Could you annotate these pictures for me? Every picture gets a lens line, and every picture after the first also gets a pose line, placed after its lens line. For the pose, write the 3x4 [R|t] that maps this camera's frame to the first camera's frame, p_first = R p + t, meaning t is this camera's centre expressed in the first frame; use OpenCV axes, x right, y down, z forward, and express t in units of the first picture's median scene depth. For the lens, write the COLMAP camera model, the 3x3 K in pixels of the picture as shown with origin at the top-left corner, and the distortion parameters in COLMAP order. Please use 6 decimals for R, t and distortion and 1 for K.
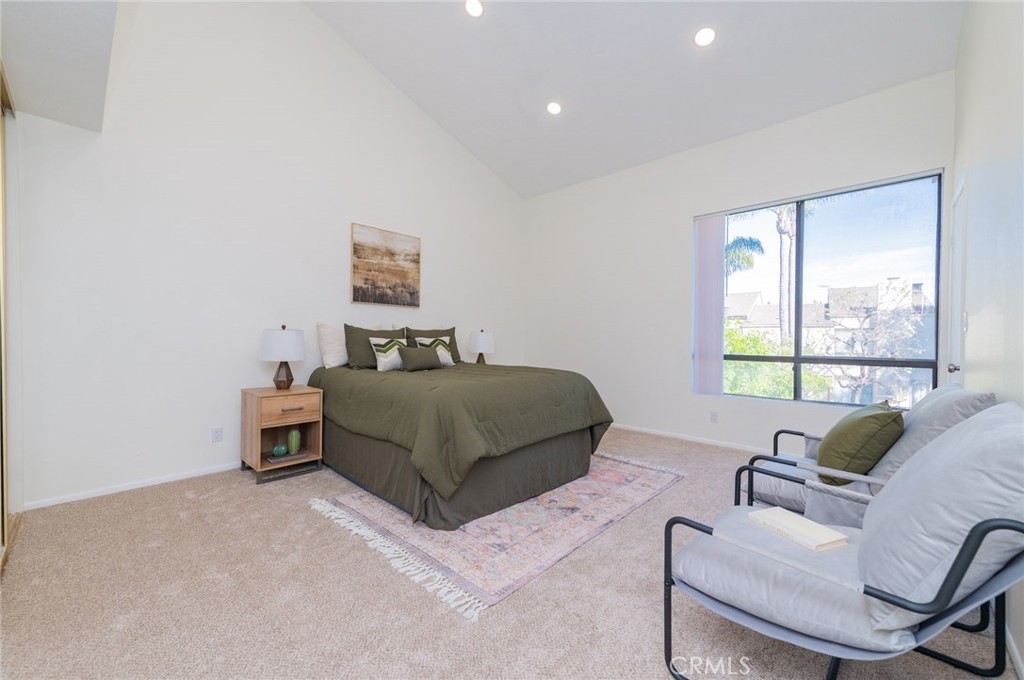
lens RADIAL K [[402.9, 0, 513.0], [0, 402.9, 332.6], [0, 0, 1]] dist [0.012424, -0.002757]
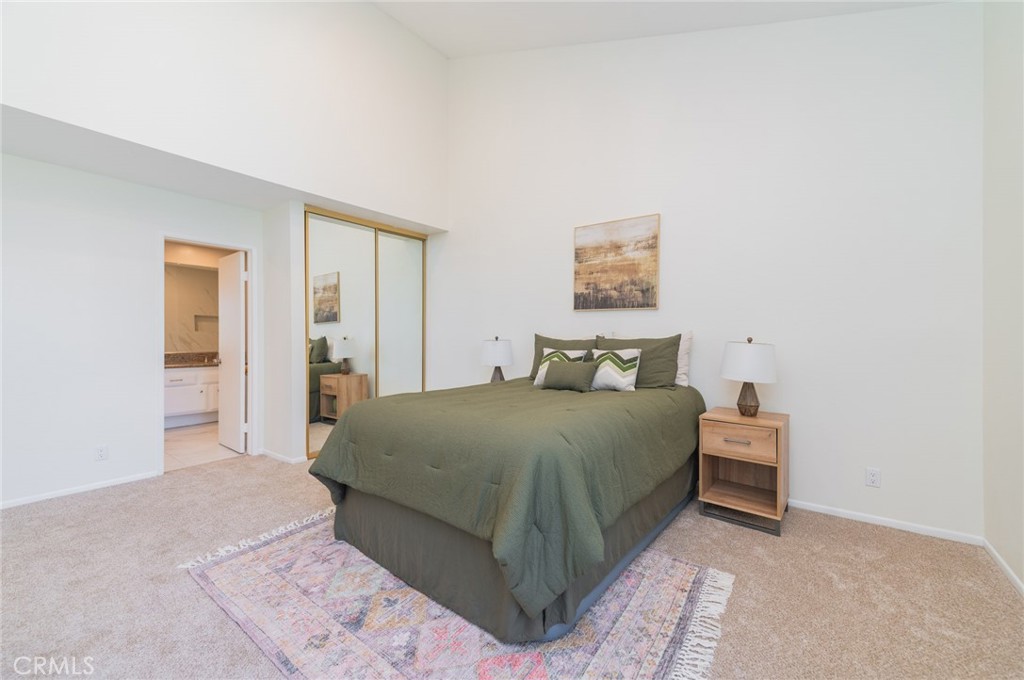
lens RADIAL K [[402.9, 0, 526.9], [0, 402.9, 332.0], [0, 0, 1]] dist [0.012424, -0.002757]
pose [[0.119367, -0.016519, -0.992713, 0.521025], [0.007132, 0.999850, -0.015780, -0.009523], [0.992825, -0.005197, 0.119467, 0.750680]]
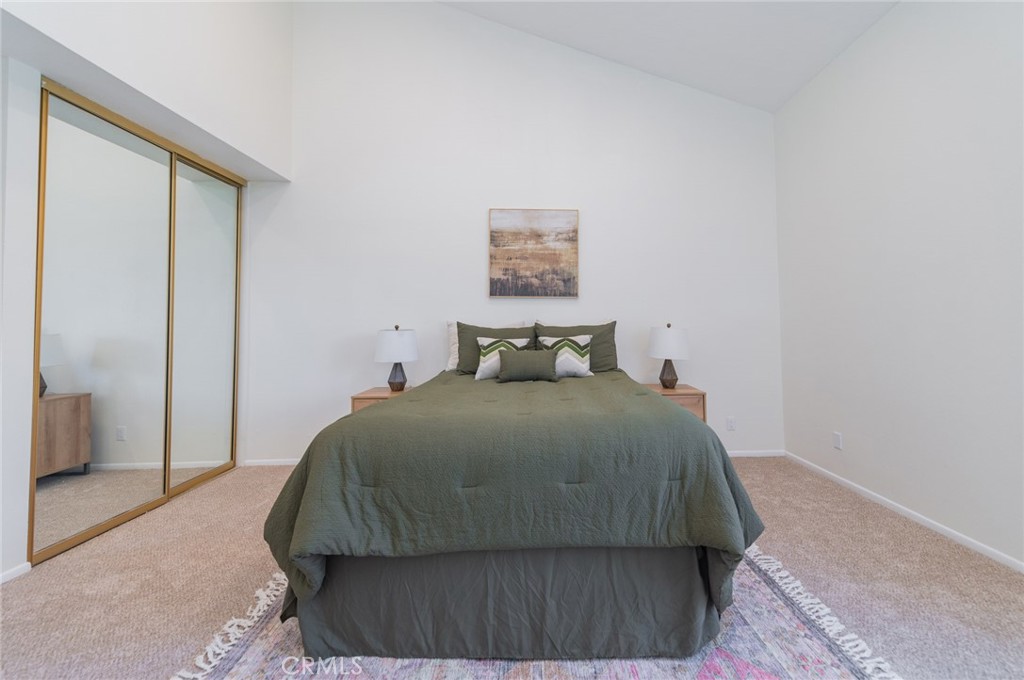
lens RADIAL K [[402.9, 0, 543.5], [0, 402.9, 314.4], [0, 0, 1]] dist [0.012424, -0.002757]
pose [[0.702453, -0.041364, -0.710527, 0.305339], [0.018561, 0.999035, -0.039810, 0.000707], [0.711488, 0.014777, 0.702543, 0.447592]]
